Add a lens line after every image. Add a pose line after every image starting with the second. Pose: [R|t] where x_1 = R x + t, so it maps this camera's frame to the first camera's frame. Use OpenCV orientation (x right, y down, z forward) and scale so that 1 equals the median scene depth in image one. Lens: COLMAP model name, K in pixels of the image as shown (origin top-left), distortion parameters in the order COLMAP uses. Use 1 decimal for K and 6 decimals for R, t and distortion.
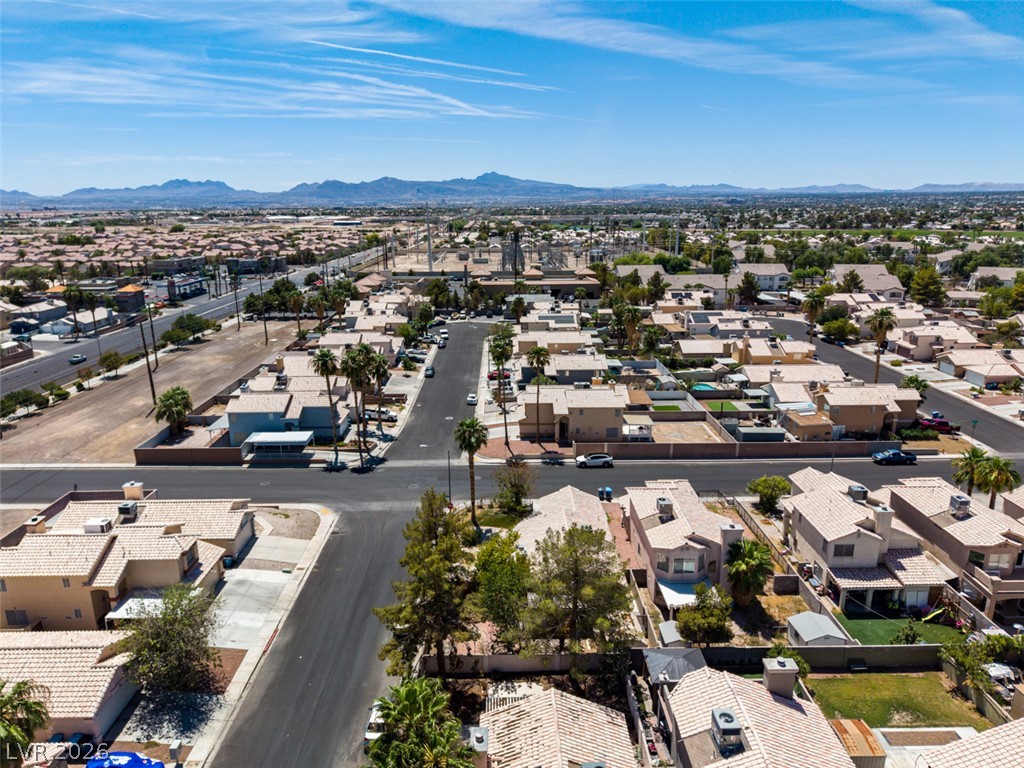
lens RADIAL K [[682.8, 0, 512.5], [0, 682.8, 389.1], [0, 0, 1]] dist [0.036817, -0.035001]
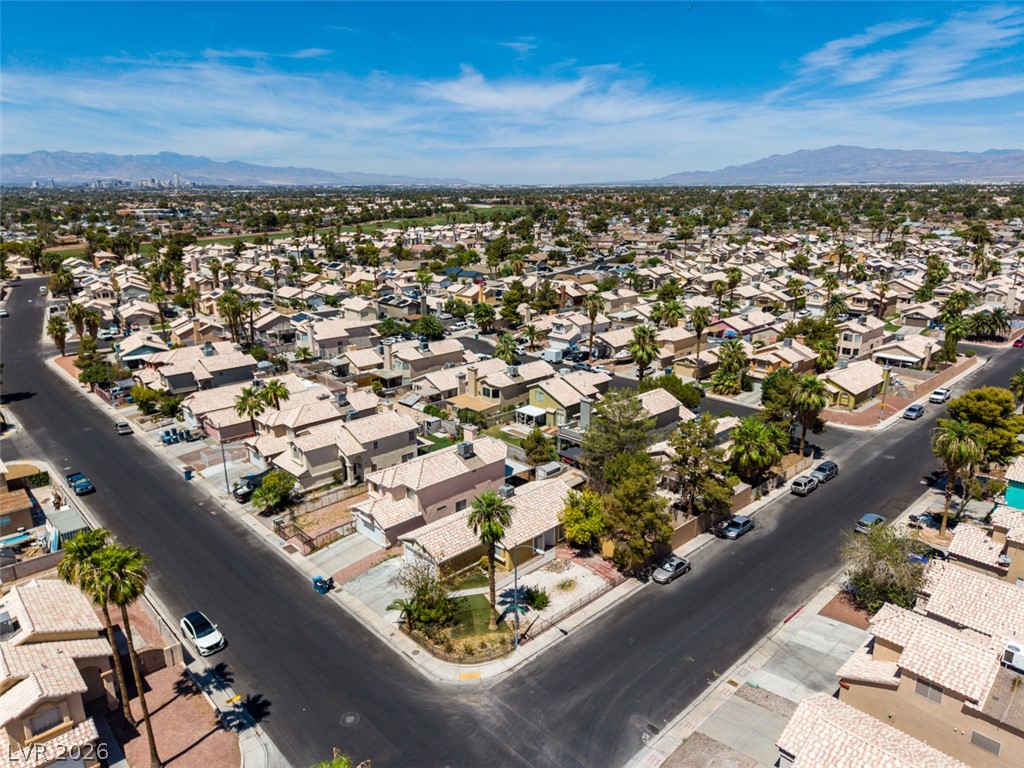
lens RADIAL K [[682.8, 0, 515.9], [0, 682.8, 392.0], [0, 0, 1]] dist [0.036817, -0.035001]
pose [[-0.676483, -0.197327, 0.709530, -0.382185], [0.207705, 0.873204, 0.440877, -0.243068], [-0.706561, 0.445619, -0.549723, 0.890402]]
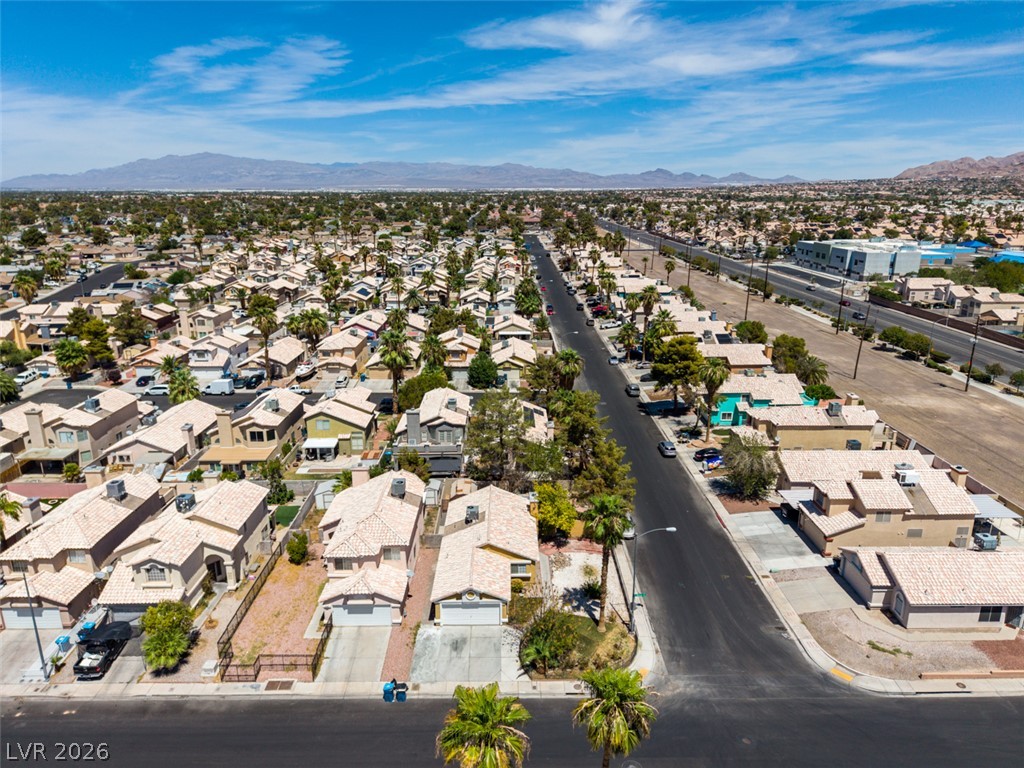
lens RADIAL K [[682.8, 0, 512.6], [0, 682.8, 387.2], [0, 0, 1]] dist [0.036817, -0.035001]
pose [[-0.999908, 0.007254, 0.011493, 0.019189], [0.012173, 0.854071, 0.520014, -0.289115], [-0.006043, 0.520106, -0.854081, 1.043714]]
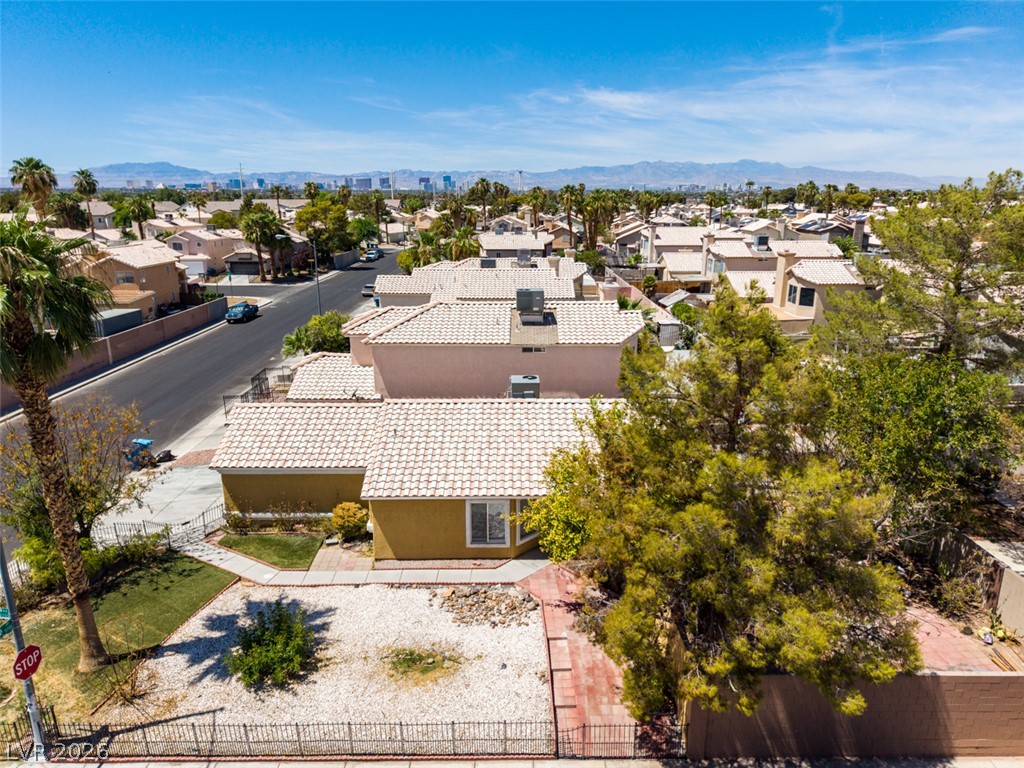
lens RADIAL K [[682.8, 0, 511.5], [0, 682.8, 402.5], [0, 0, 1]] dist [0.036817, -0.035001]
pose [[0.017545, -0.279108, 0.960099, -0.184067], [0.264277, 0.927391, 0.264770, 0.057141], [-0.964287, 0.249087, 0.090033, 0.566714]]
